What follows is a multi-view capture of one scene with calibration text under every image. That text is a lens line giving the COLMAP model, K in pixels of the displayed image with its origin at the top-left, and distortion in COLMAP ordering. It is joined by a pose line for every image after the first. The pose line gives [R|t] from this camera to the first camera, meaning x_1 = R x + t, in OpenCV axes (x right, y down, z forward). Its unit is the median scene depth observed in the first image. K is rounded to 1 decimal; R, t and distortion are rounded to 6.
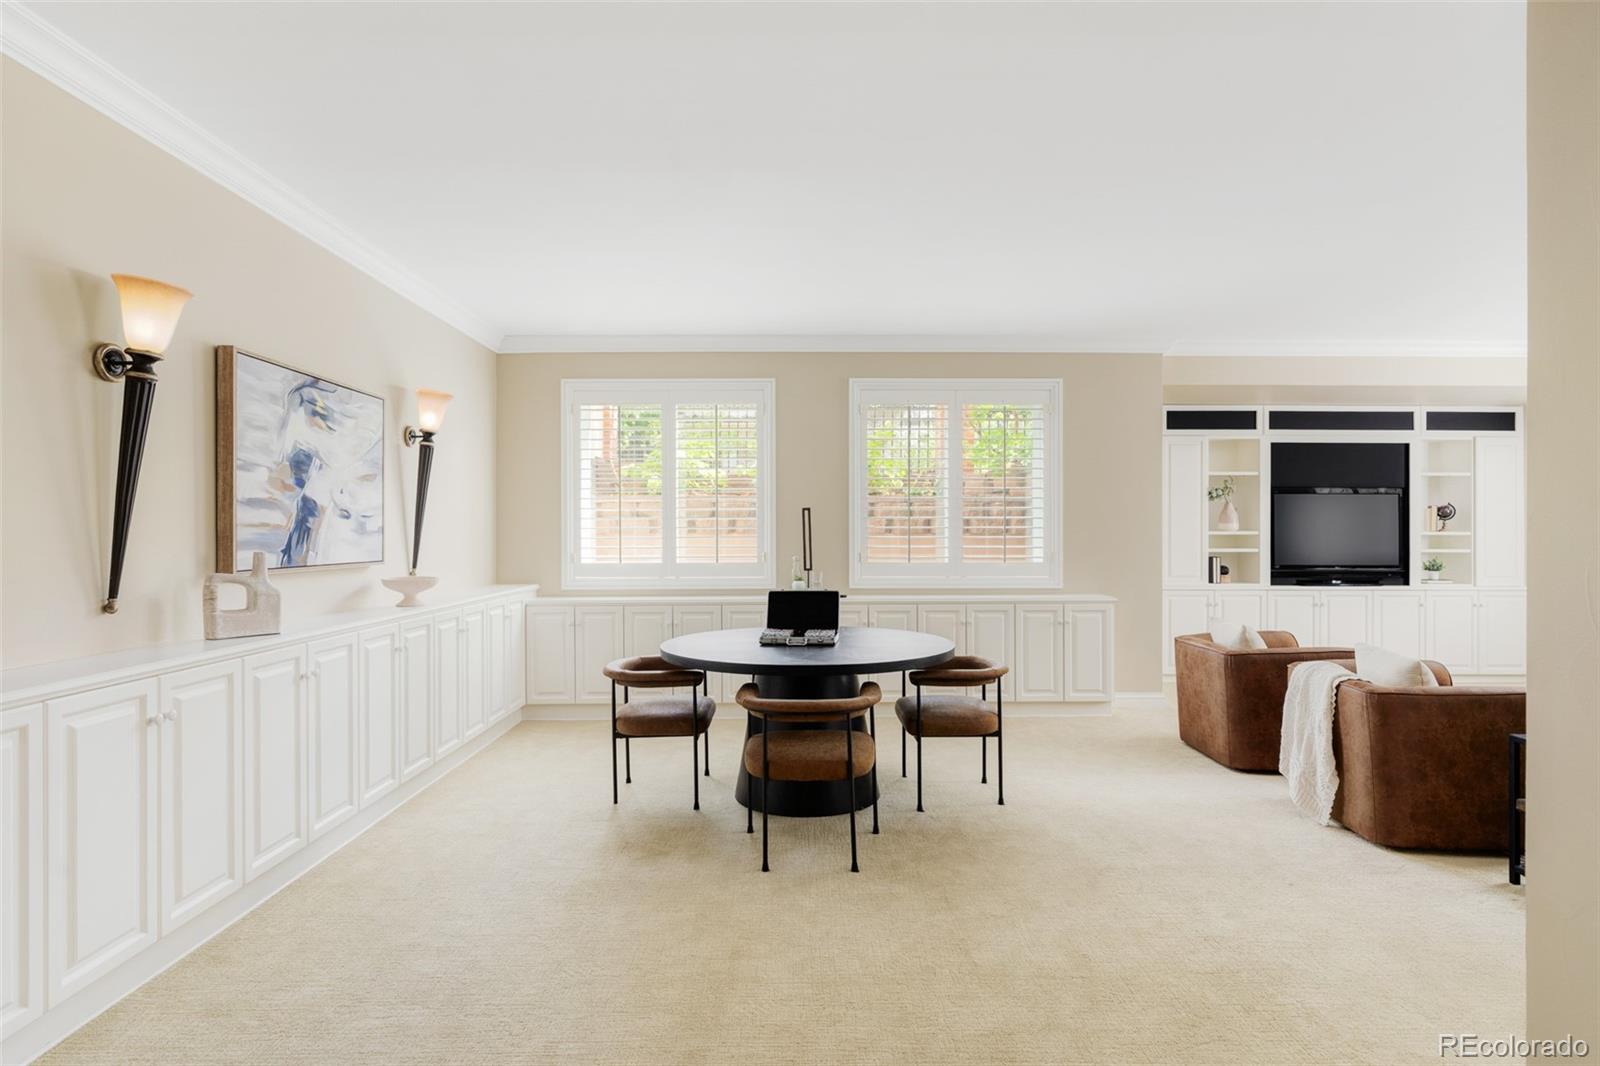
lens RADIAL K [[842.7, 0, 801.6], [0, 842.7, 529.2], [0, 0, 1]] dist [0.006308, 0.001988]
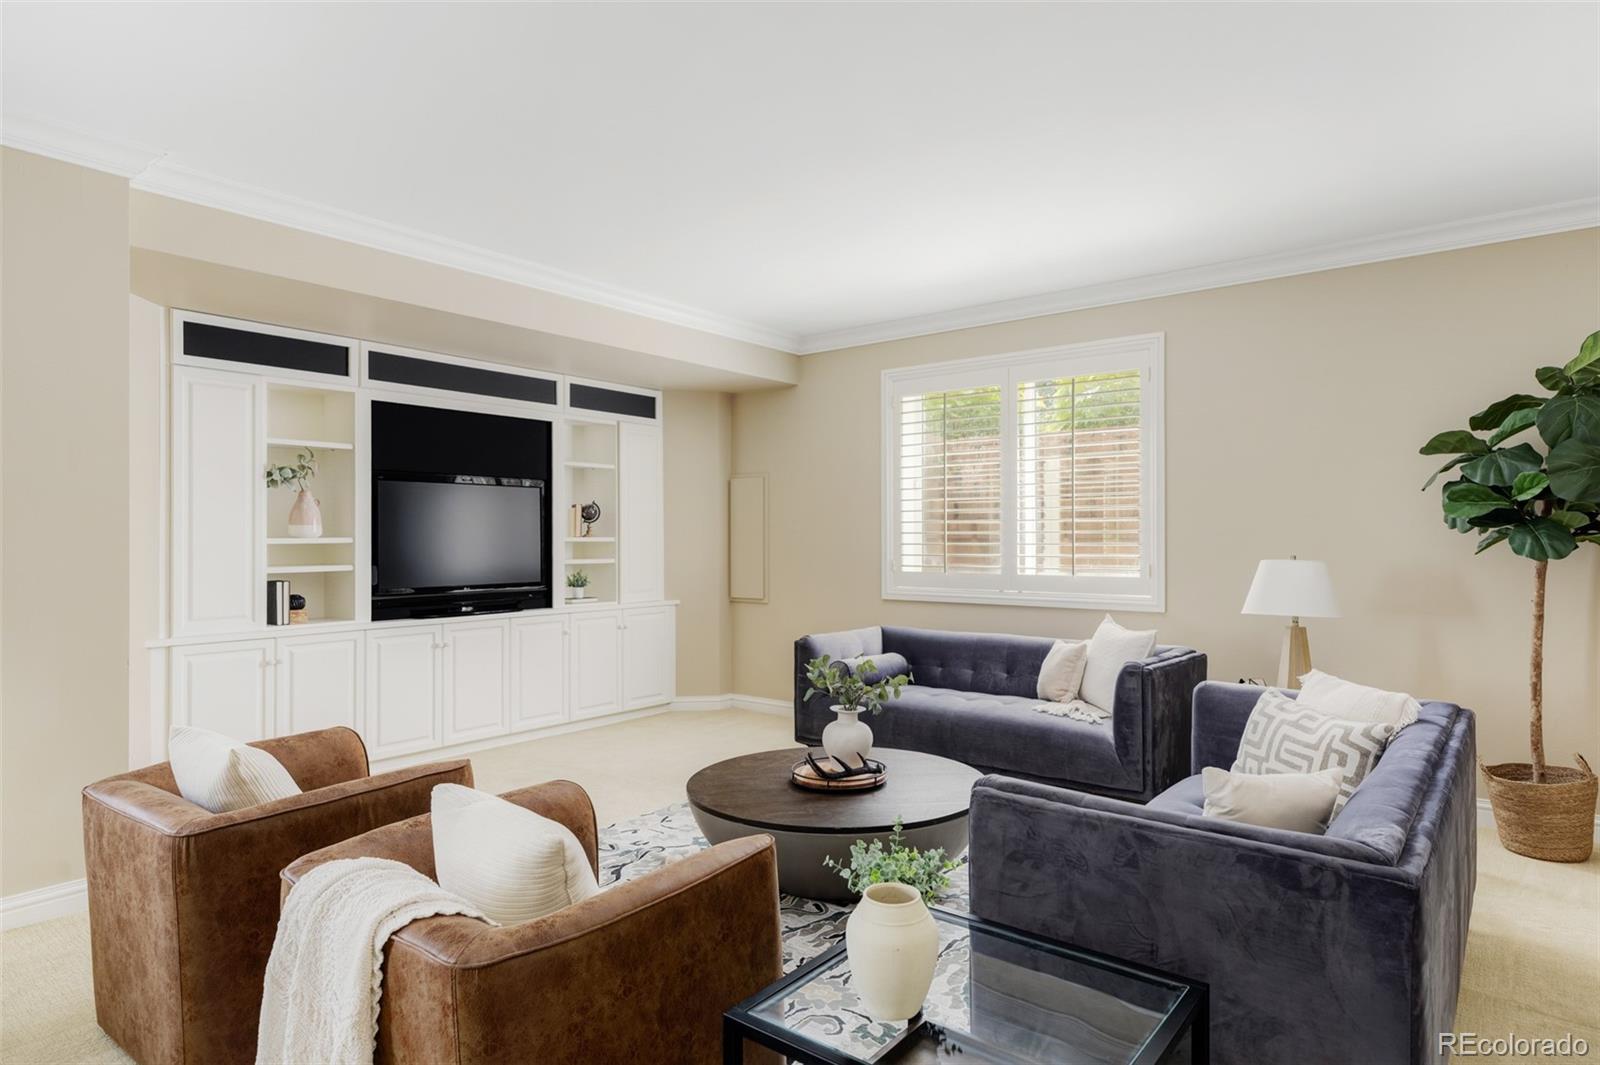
lens RADIAL K [[912.4, 0, 794.4], [0, 912.4, 530.1], [0, 0, 1]] dist [0.020690, 0.001336]
pose [[0.637317, 0.002057, 0.770599, 0.222702], [0.003563, 0.999978, -0.005617, 0.001685], [-0.770594, 0.006325, 0.637296, 0.306609]]
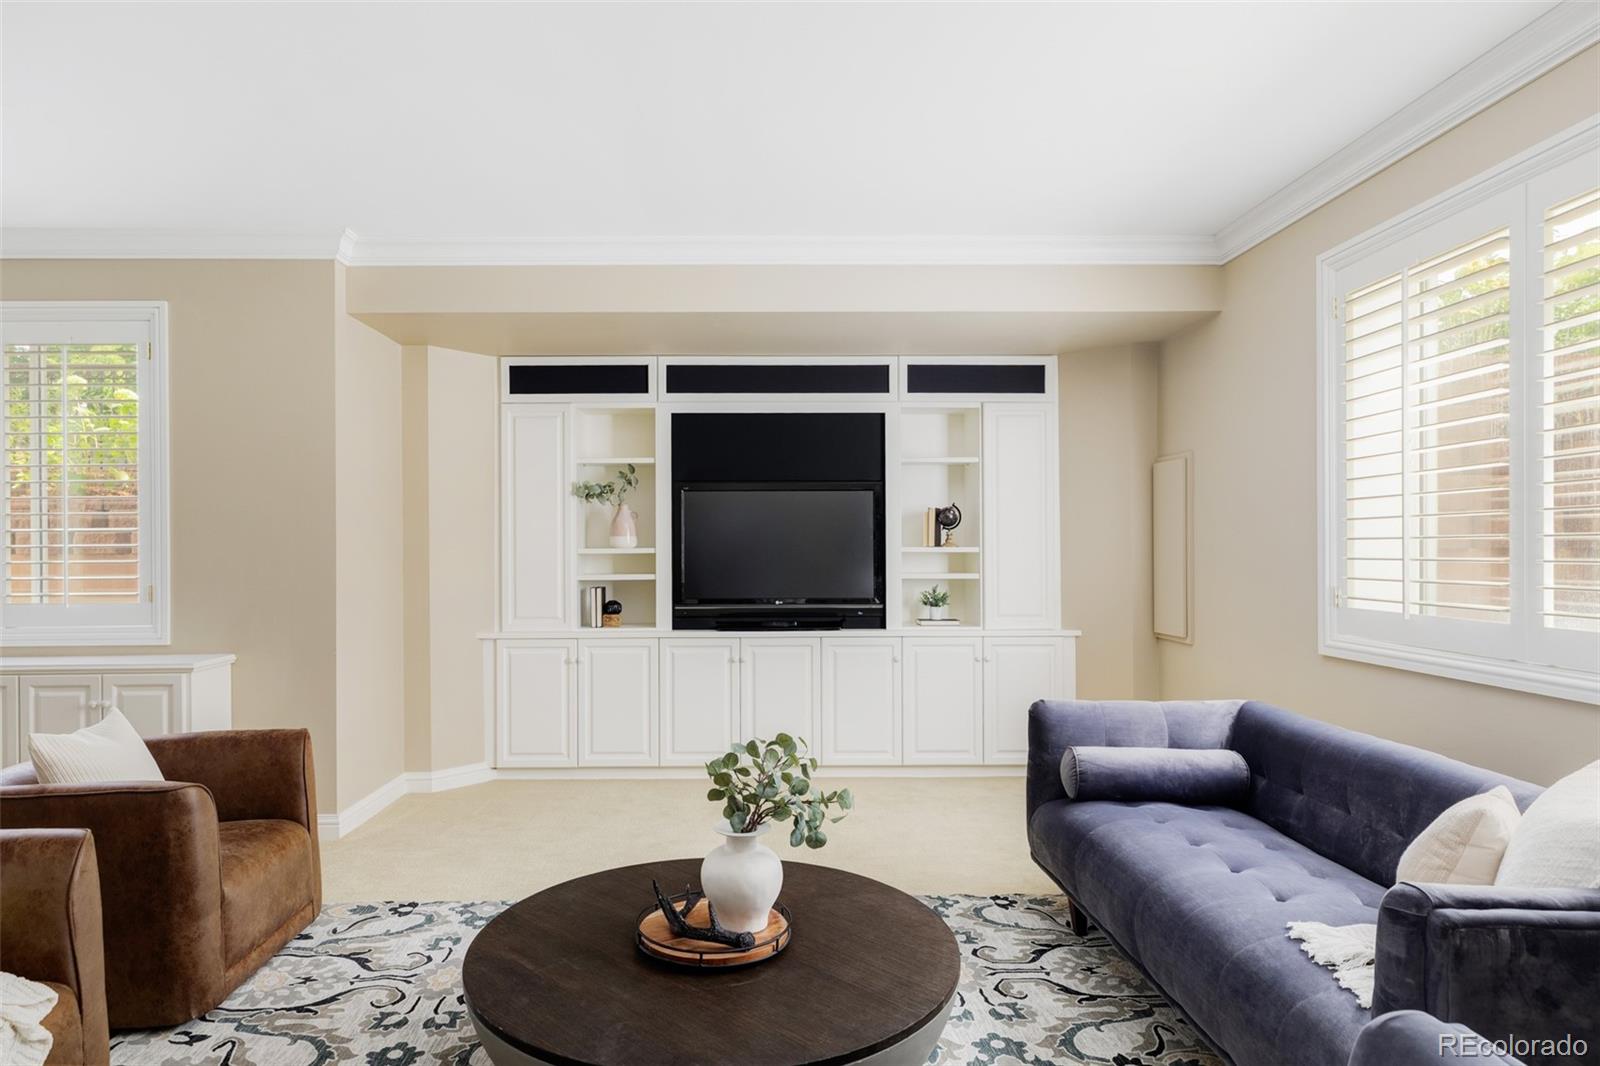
lens RADIAL K [[912.4, 0, 787.9], [0, 912.4, 539.3], [0, 0, 1]] dist [0.020690, 0.001336]
pose [[0.999930, -0.006196, -0.010039, 0.653978], [0.006110, 0.999945, -0.008565, 0.002199], [0.010092, 0.008503, 0.999913, 0.291401]]
